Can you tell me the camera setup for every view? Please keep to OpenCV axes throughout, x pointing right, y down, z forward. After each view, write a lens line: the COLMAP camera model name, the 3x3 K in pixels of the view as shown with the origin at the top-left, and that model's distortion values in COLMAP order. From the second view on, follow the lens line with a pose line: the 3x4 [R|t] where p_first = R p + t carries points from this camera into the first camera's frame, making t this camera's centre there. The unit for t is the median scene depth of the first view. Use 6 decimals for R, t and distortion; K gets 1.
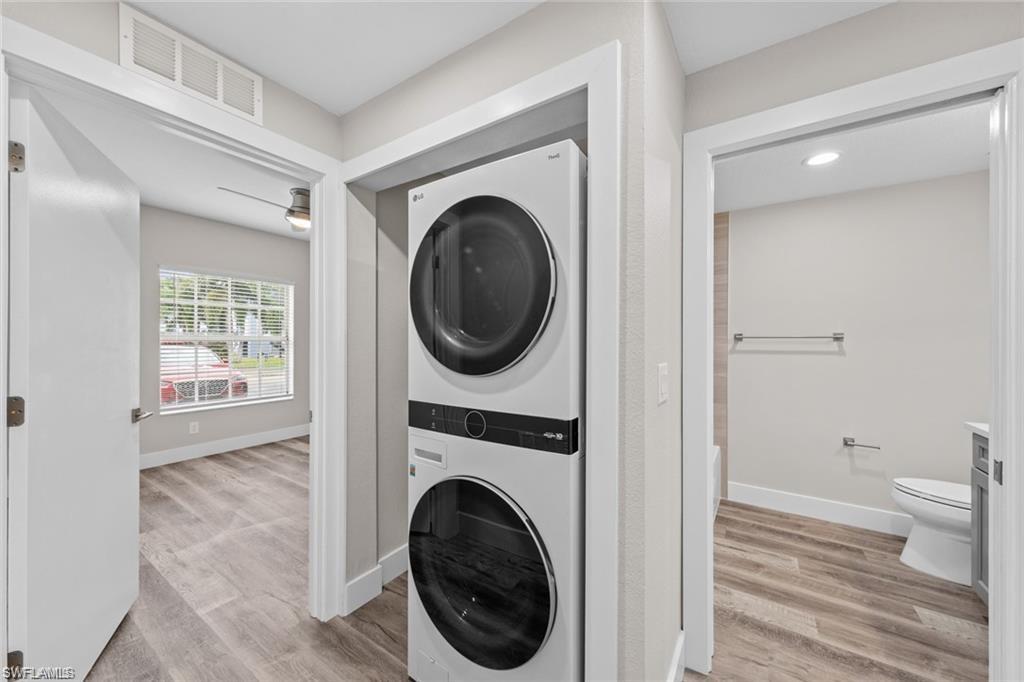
lens RADIAL K [[371.6, 0, 512.0], [0, 371.6, 341.0], [0, 0, 1]] dist [-0.000125, -0.000218]
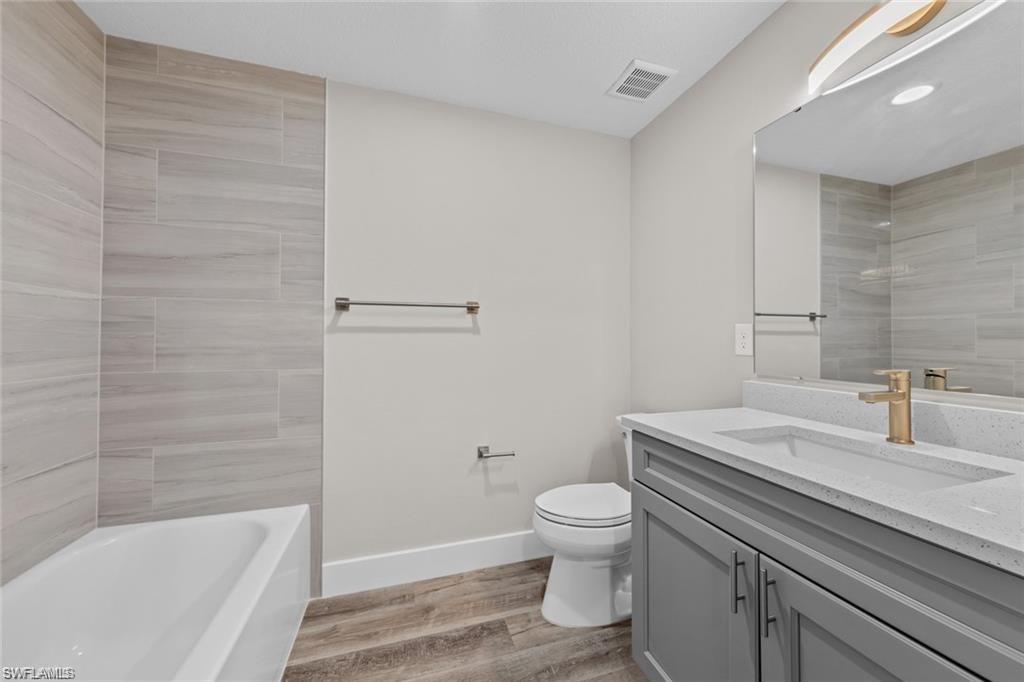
lens RADIAL K [[370.2, 0, 512.4], [0, 370.2, 335.7], [0, 0, 1]] dist [0.003268, -0.000050]
pose [[0.636202, 0.009221, 0.771467, 0.378916], [0.002717, 0.999896, -0.014192, 0.053910], [-0.771517, 0.011125, 0.636111, 0.489037]]
